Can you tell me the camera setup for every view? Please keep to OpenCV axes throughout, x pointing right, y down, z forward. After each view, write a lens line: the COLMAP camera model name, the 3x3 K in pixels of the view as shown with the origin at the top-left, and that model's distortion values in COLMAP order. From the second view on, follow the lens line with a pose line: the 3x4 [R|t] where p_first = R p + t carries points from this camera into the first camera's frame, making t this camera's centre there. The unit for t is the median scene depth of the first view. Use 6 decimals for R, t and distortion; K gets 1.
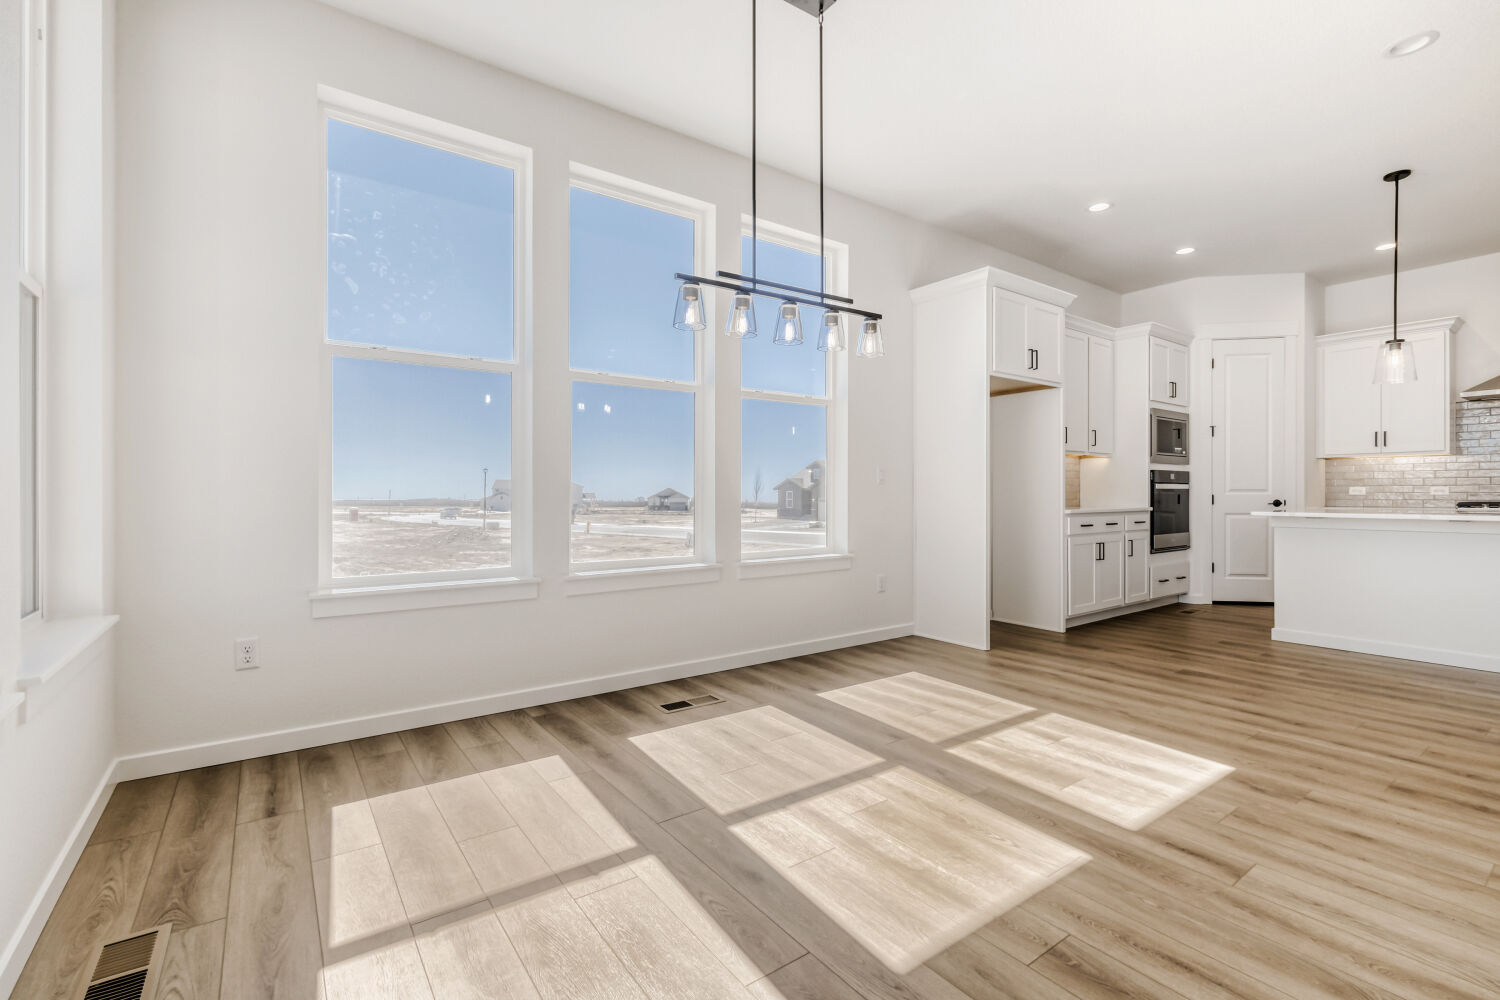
lens RADIAL K [[664.5, 0, 743.7], [0, 664.5, 491.4], [0, 0, 1]] dist [-0.004298, -0.000041]
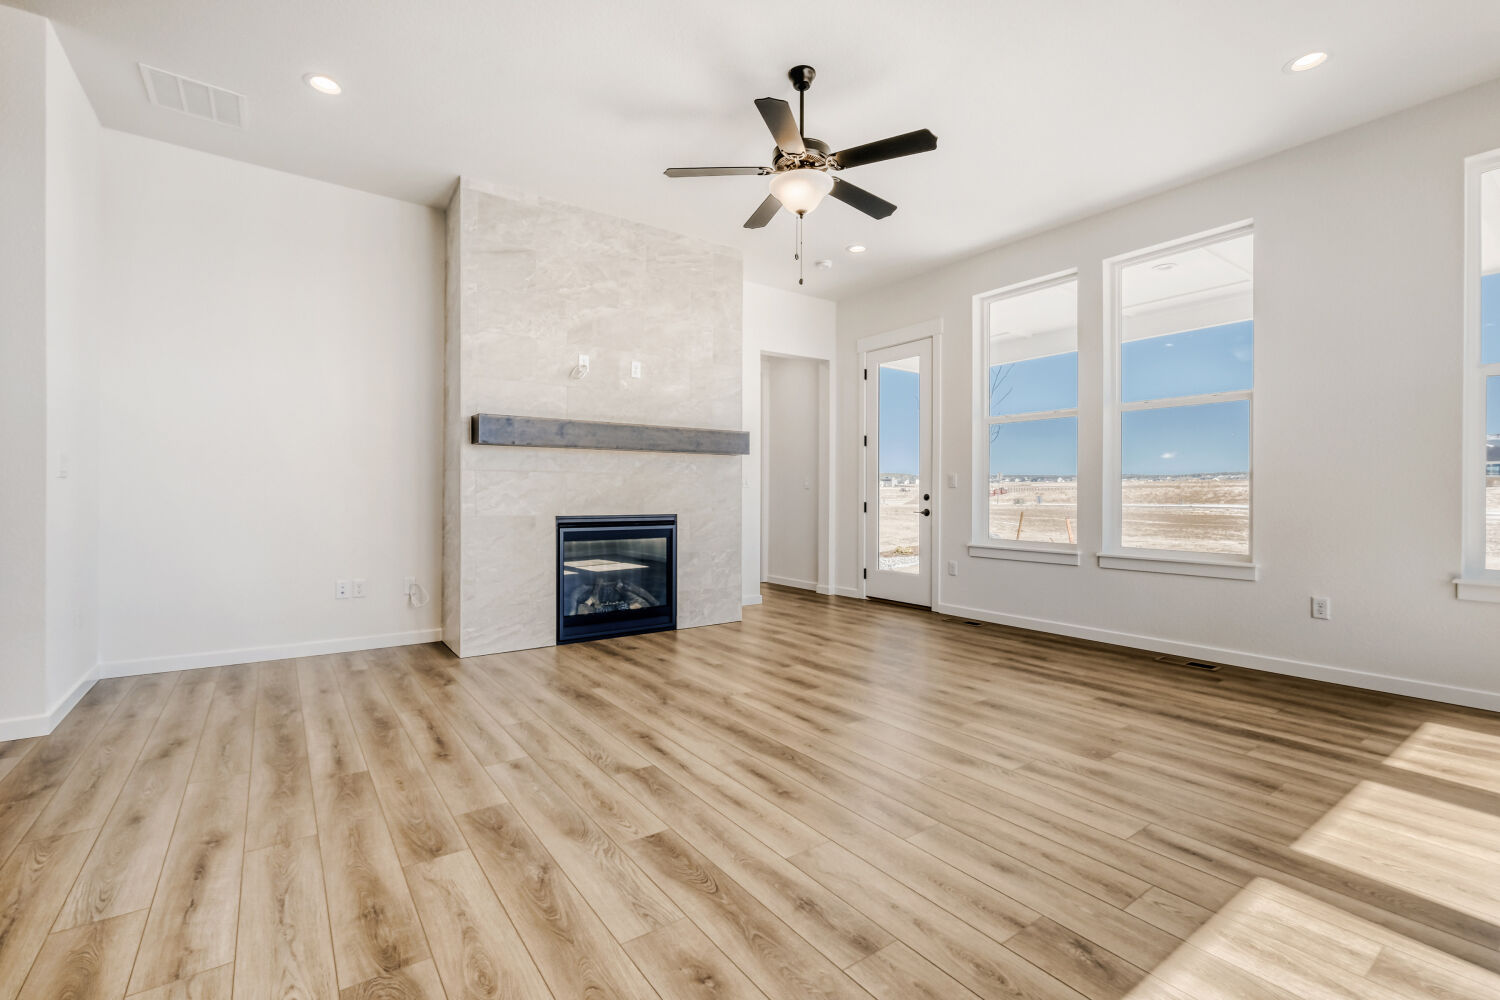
lens RADIAL K [[664.5, 0, 747.1], [0, 664.5, 492.3], [0, 0, 1]] dist [-0.004298, -0.000041]
pose [[-0.999989, -0.002464, 0.003958, 0.703622], [-0.002503, 0.999949, -0.009830, 0.005329], [-0.003933, -0.009840, -0.999944, 1.056840]]
